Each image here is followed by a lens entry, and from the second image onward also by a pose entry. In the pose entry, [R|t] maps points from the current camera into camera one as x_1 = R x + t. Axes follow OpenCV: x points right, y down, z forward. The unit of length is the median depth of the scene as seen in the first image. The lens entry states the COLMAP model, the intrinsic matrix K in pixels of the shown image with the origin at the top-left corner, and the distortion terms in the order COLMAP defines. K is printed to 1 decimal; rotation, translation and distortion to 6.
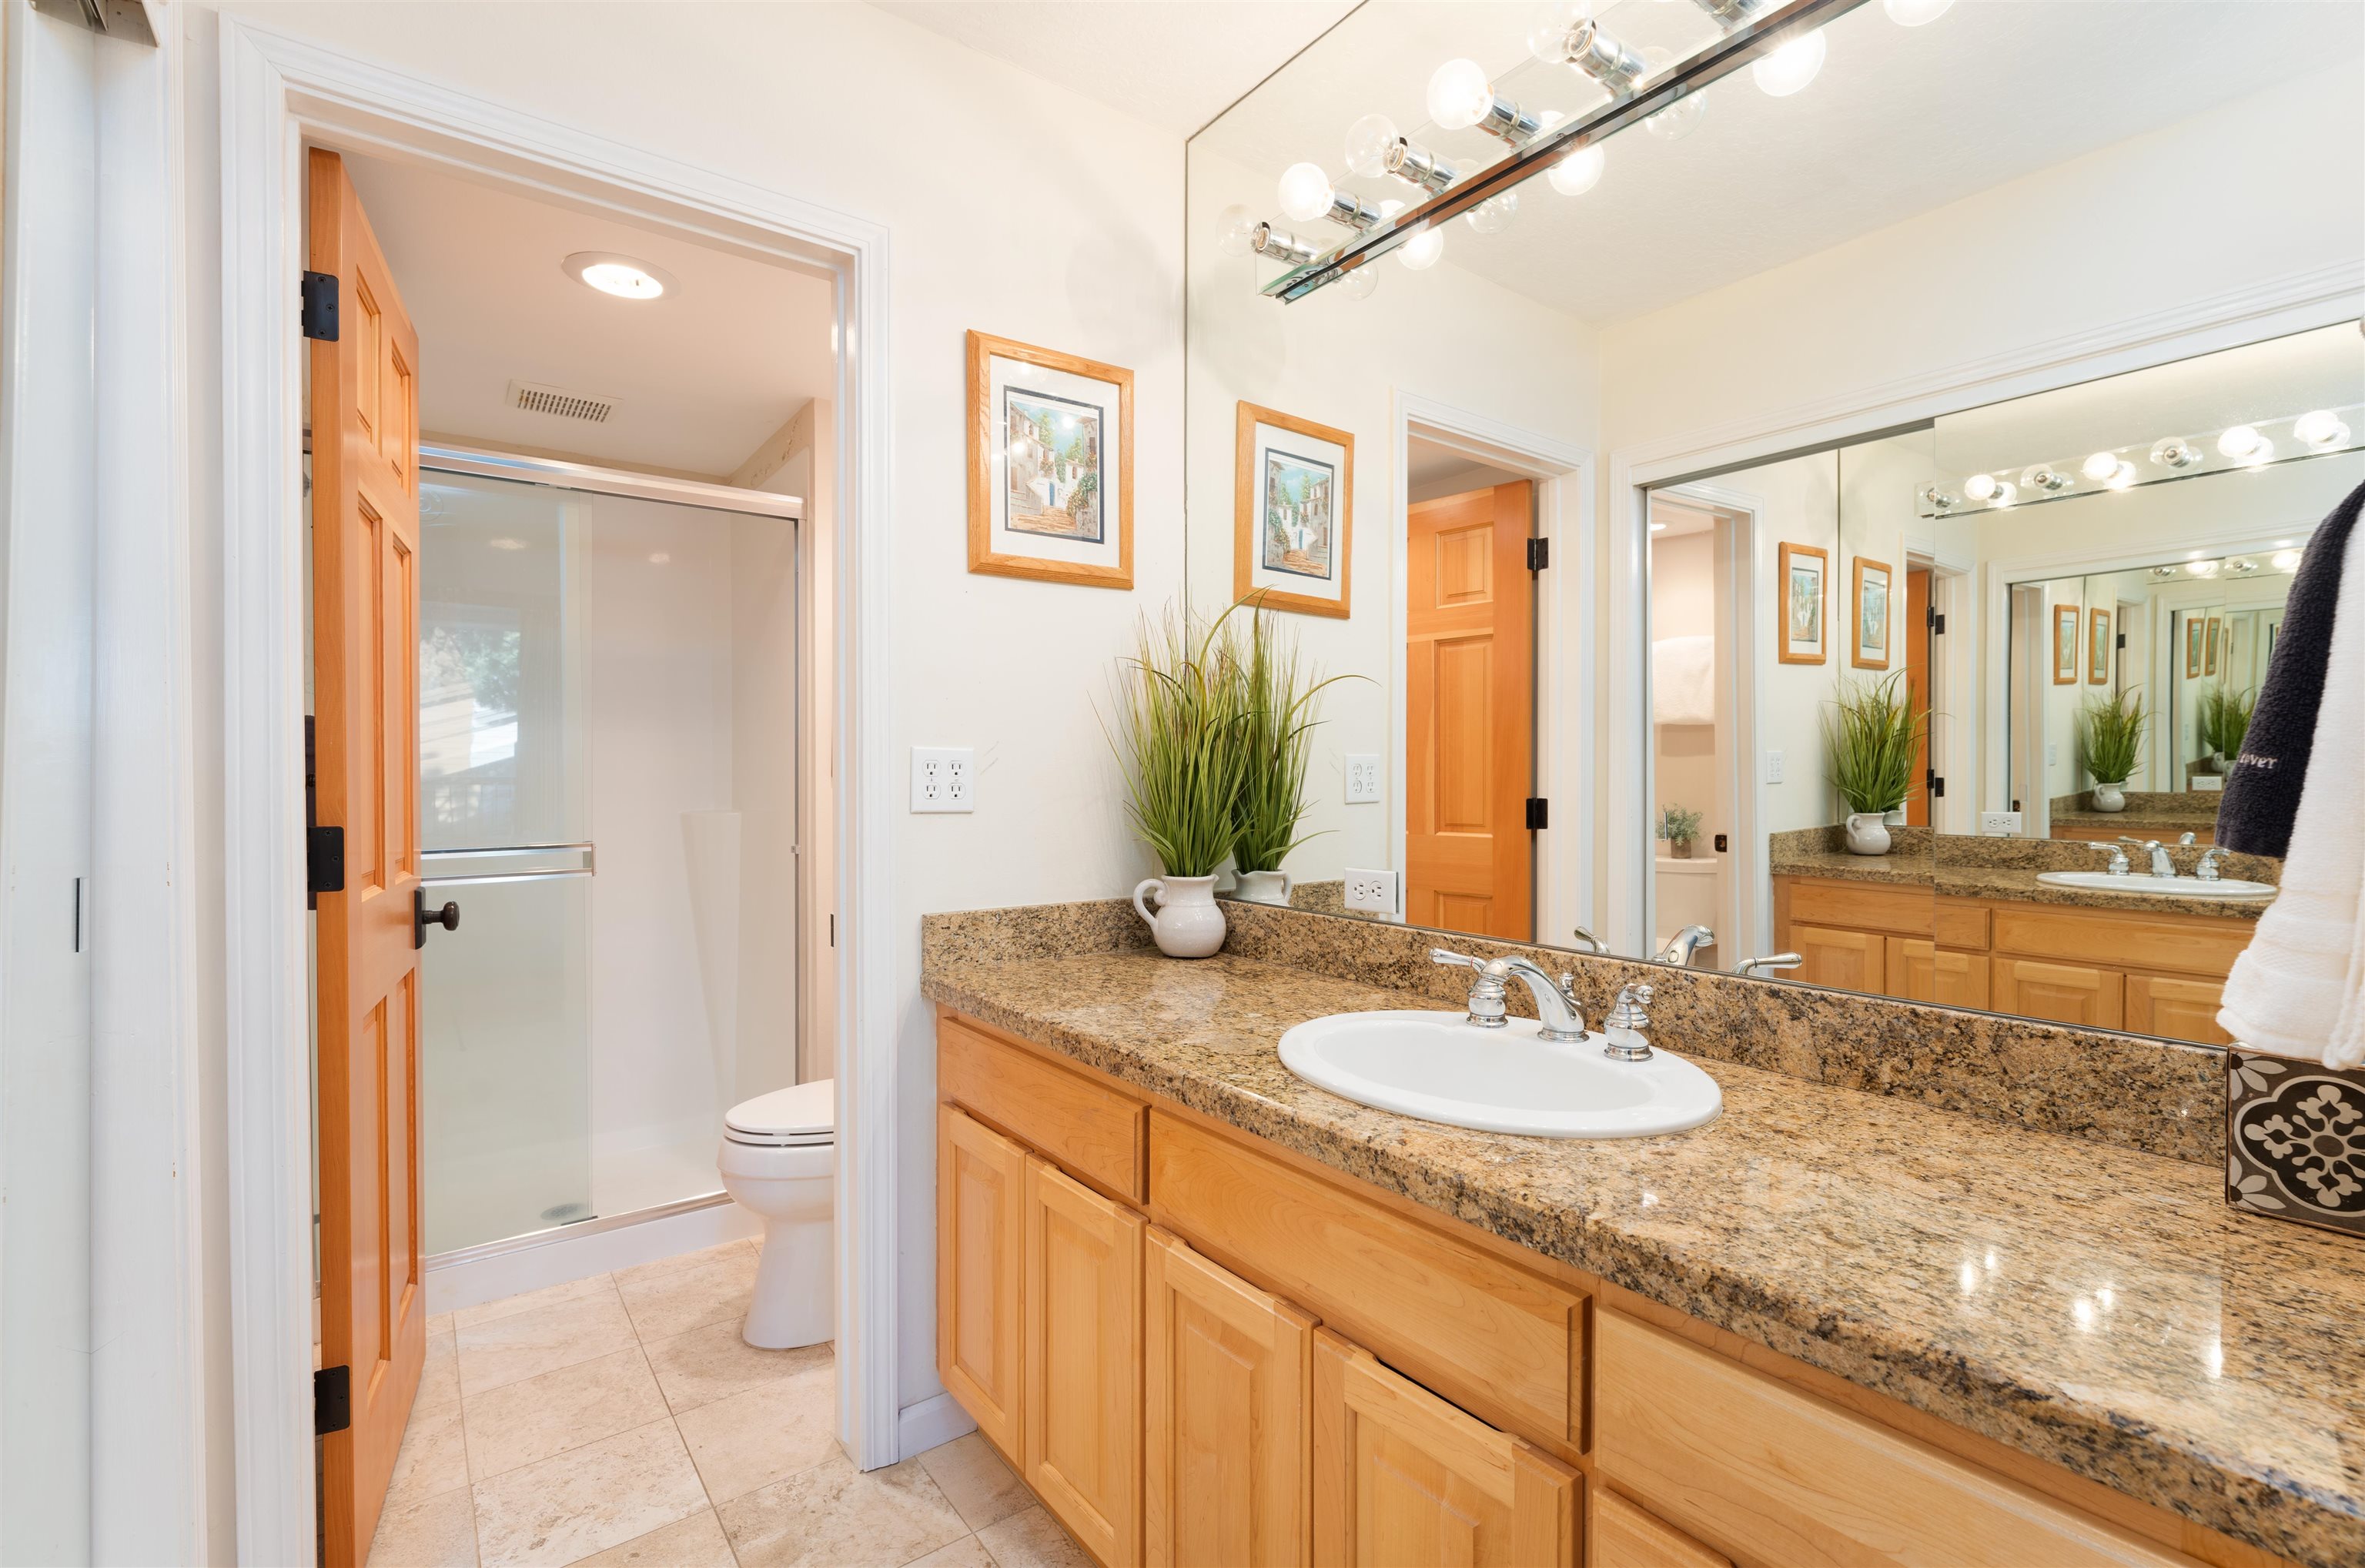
lens RADIAL K [[1049.1, 0, 1186.6], [0, 1049.1, 791.5], [0, 0, 1]] dist [-0.006340, -0.000188]
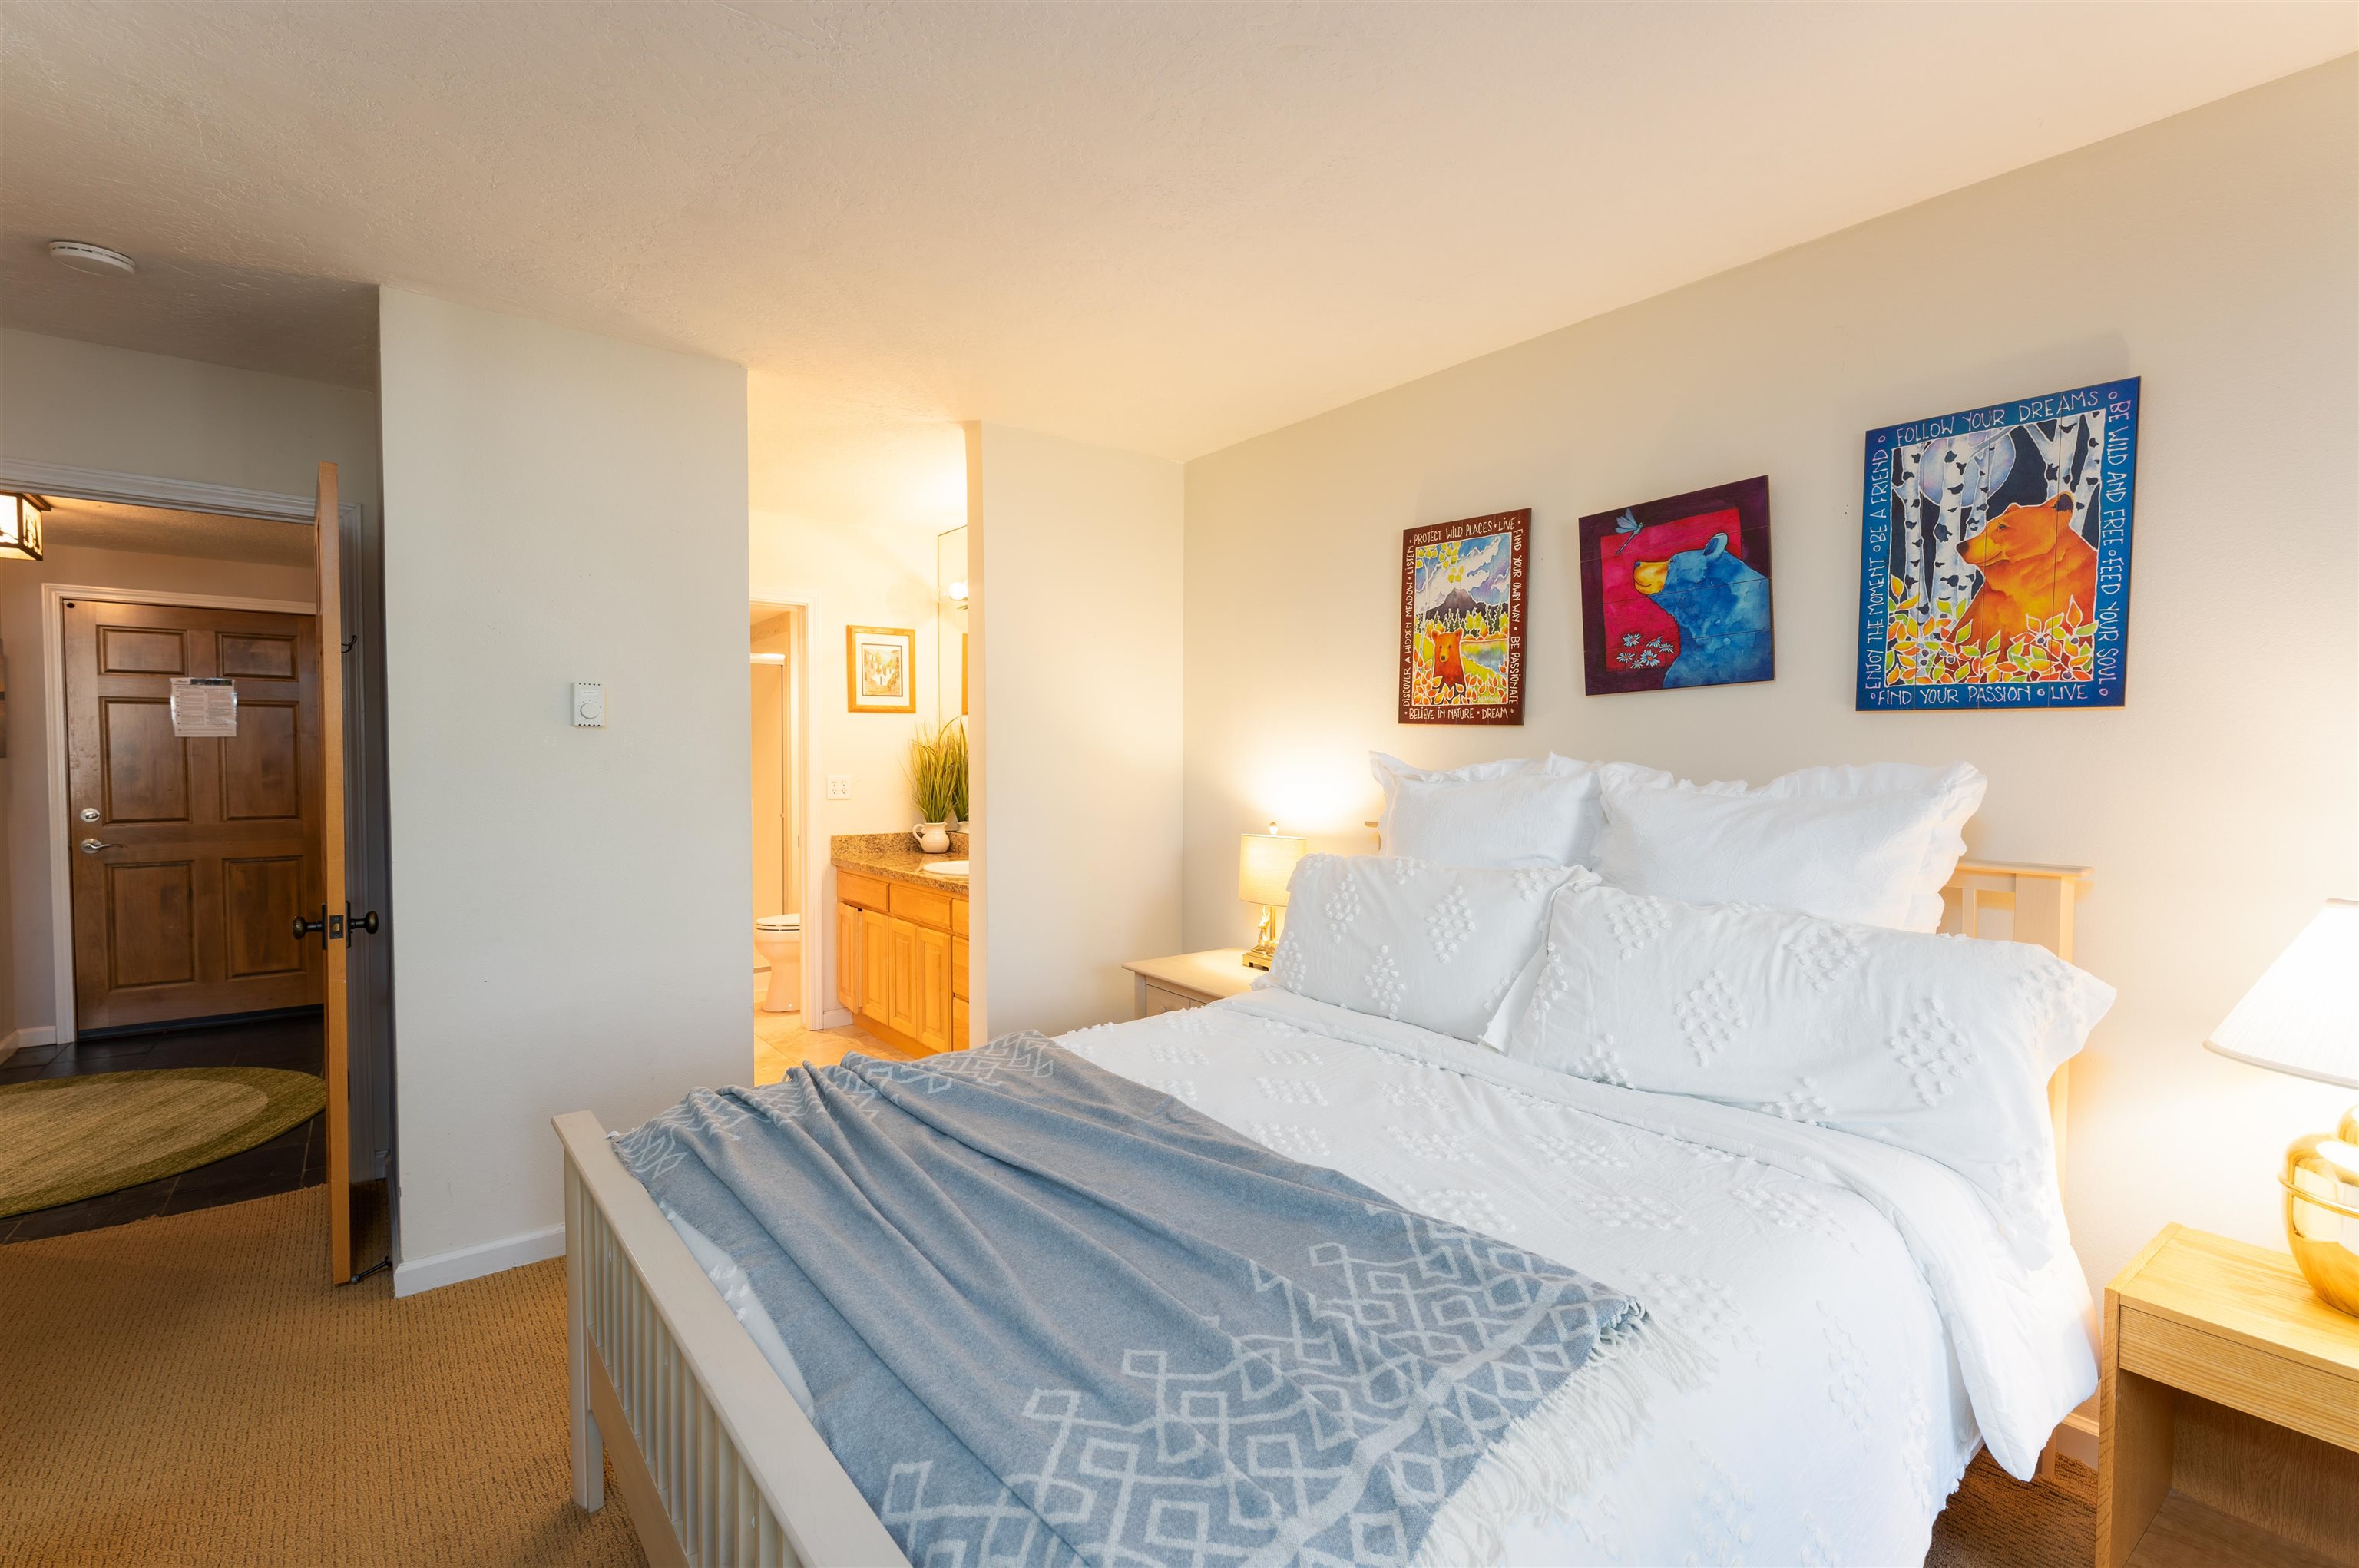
lens RADIAL K [[1046.5, 0, 1176.6], [0, 1046.5, 770.2], [0, 0, 1]] dist [-0.006340, -0.000188]
pose [[0.999793, -0.002661, 0.020174, 0.558877], [0.002743, 0.999988, -0.004064, -0.039361], [-0.020163, 0.004119, 0.999788, -1.648453]]
